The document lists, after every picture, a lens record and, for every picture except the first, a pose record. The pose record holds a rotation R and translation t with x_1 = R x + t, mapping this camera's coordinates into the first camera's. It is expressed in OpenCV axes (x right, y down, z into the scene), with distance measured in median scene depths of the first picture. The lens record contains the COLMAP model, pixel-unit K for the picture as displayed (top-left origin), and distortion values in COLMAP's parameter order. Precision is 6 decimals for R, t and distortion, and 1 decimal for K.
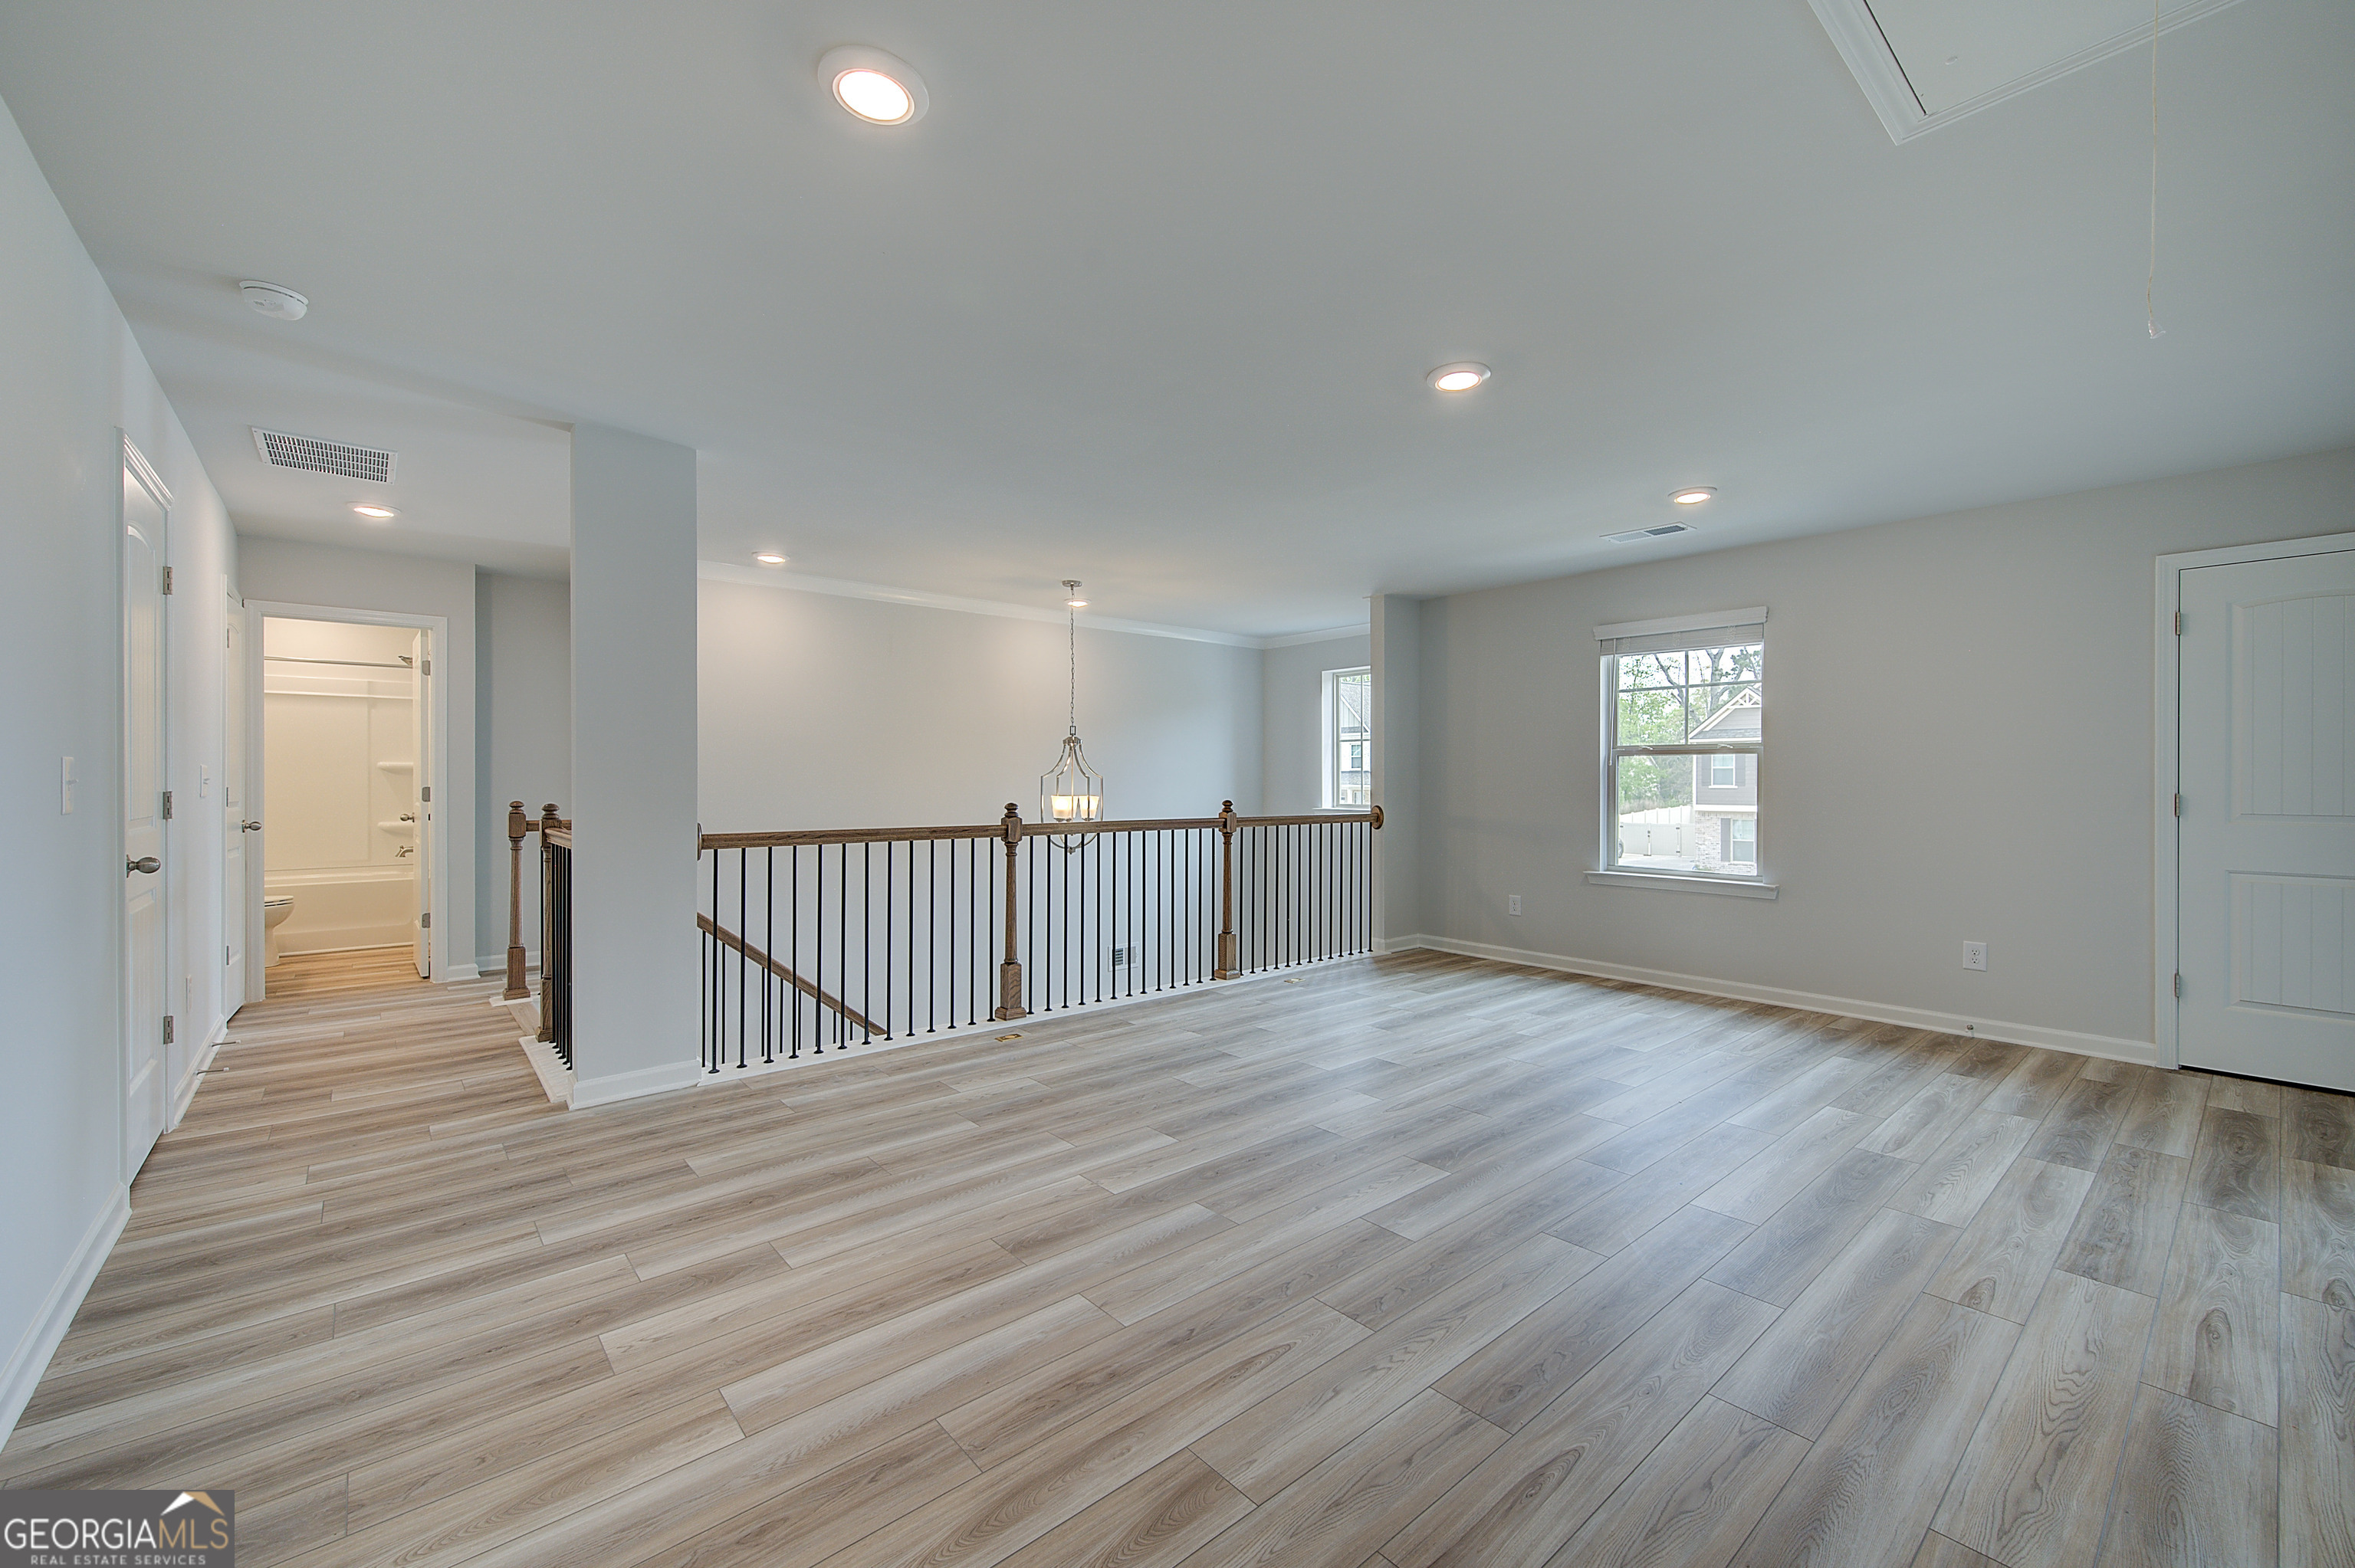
lens RADIAL K [[947.2, 0, 1197.4], [0, 947.2, 782.8], [0, 0, 1]] dist [0.002120, -0.000632]
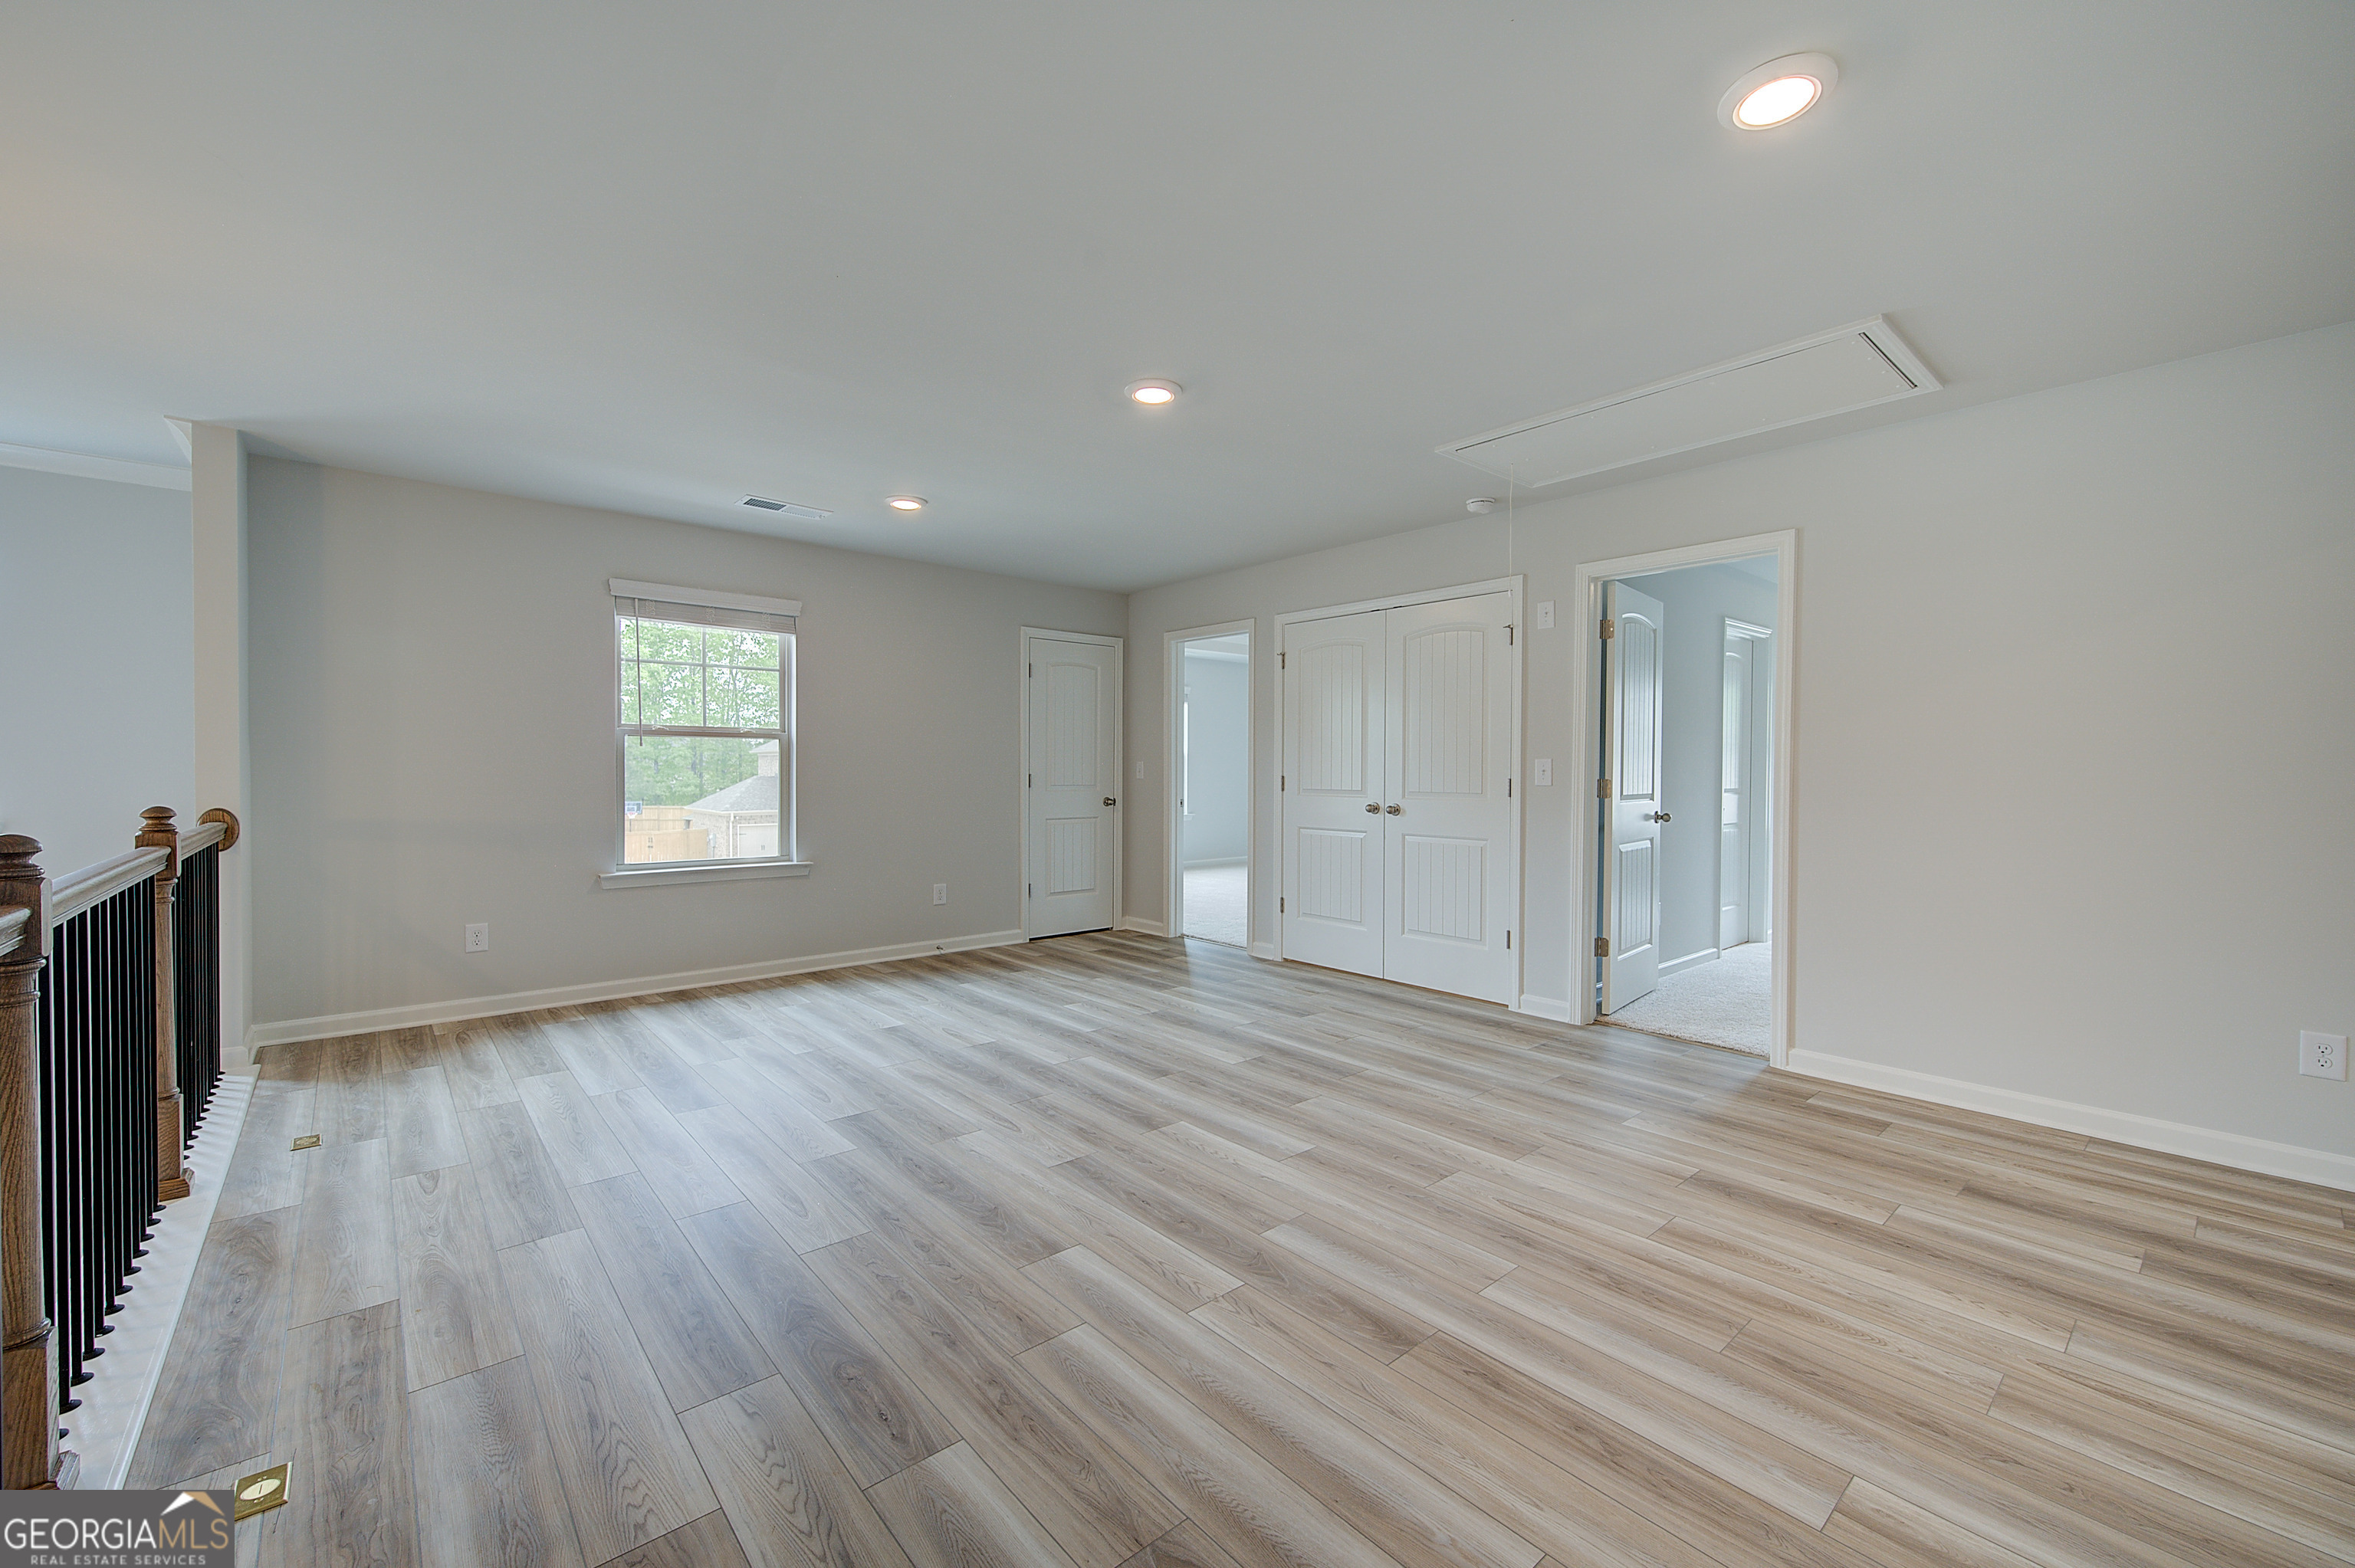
lens RADIAL K [[947.2, 0, 1197.4], [0, 947.2, 782.8], [0, 0, 1]] dist [0.002120, -0.000632]
pose [[-0.006354, -0.016623, 0.999842, -0.830197], [-0.001291, 0.999861, 0.016615, -0.002472], [-0.999979, -0.001185, -0.006374, 0.985287]]
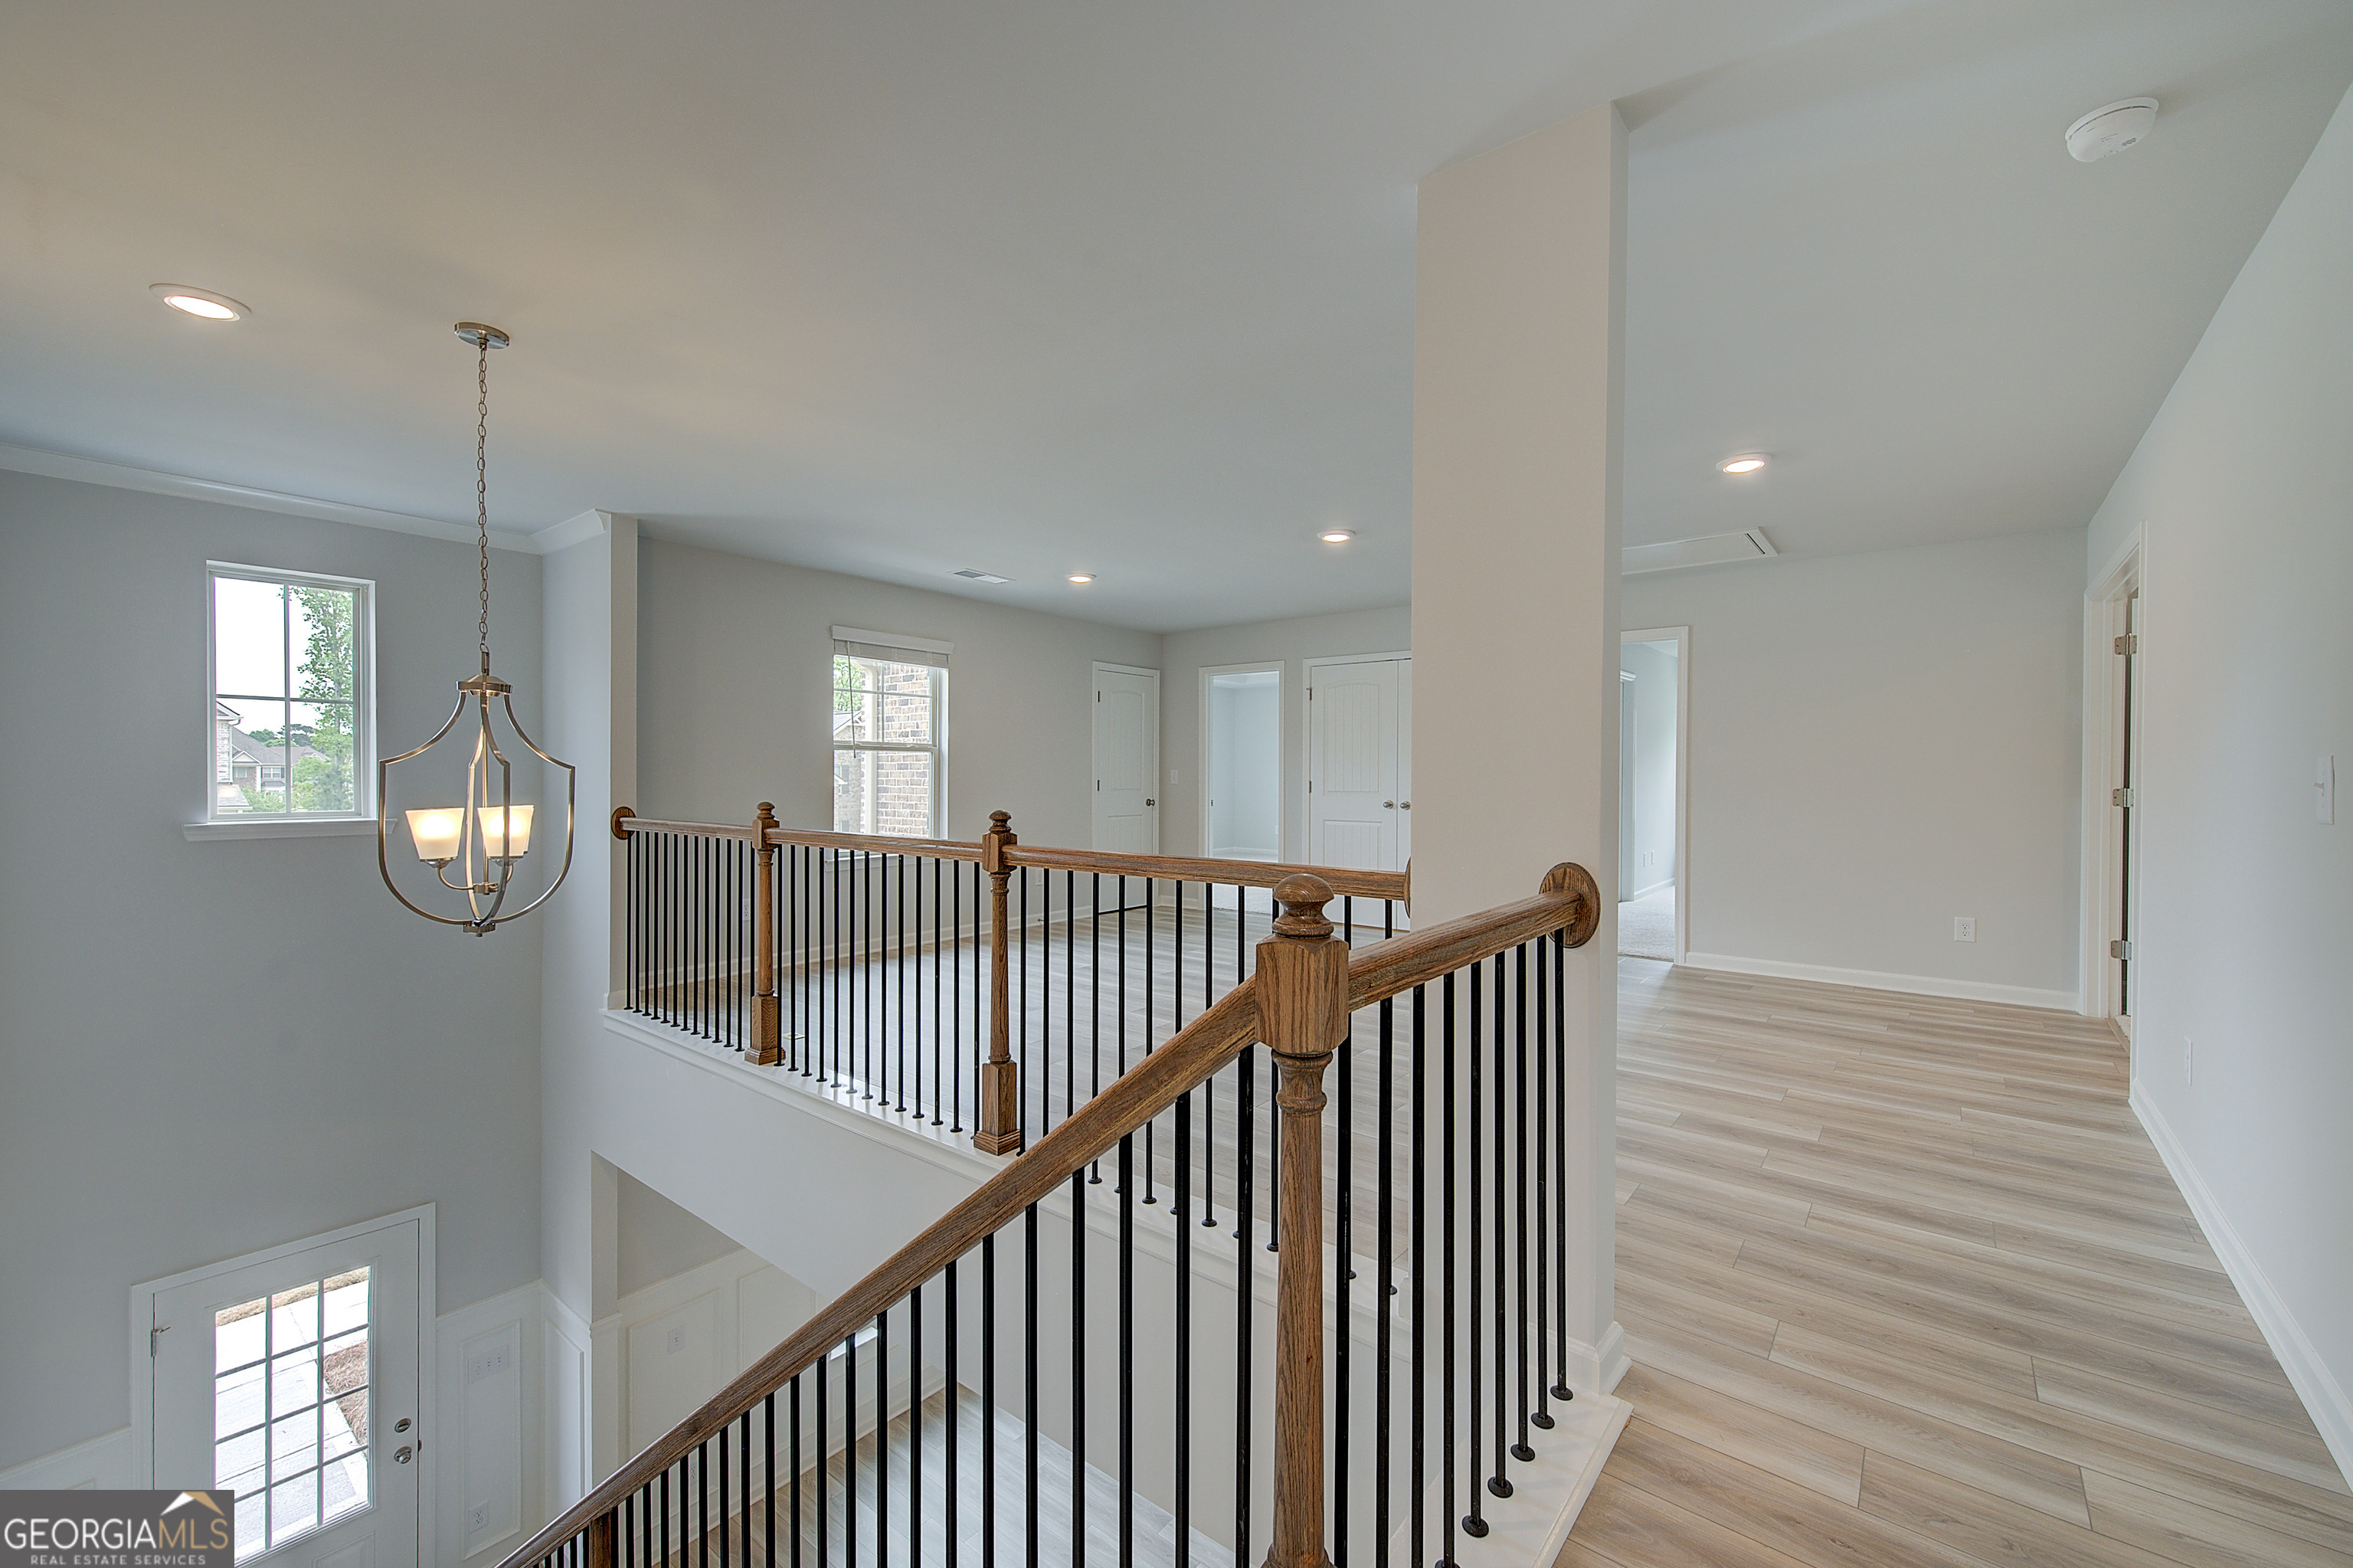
lens RADIAL K [[951.1, 0, 1193.5], [0, 951.1, 780.0], [0, 0, 1]] dist [0.000149, -0.000115]
pose [[-0.184602, -0.007072, 0.982788, -1.377268], [-0.001749, 0.999975, 0.006867, -0.004903], [-0.982812, -0.000452, -0.184610, 1.606310]]
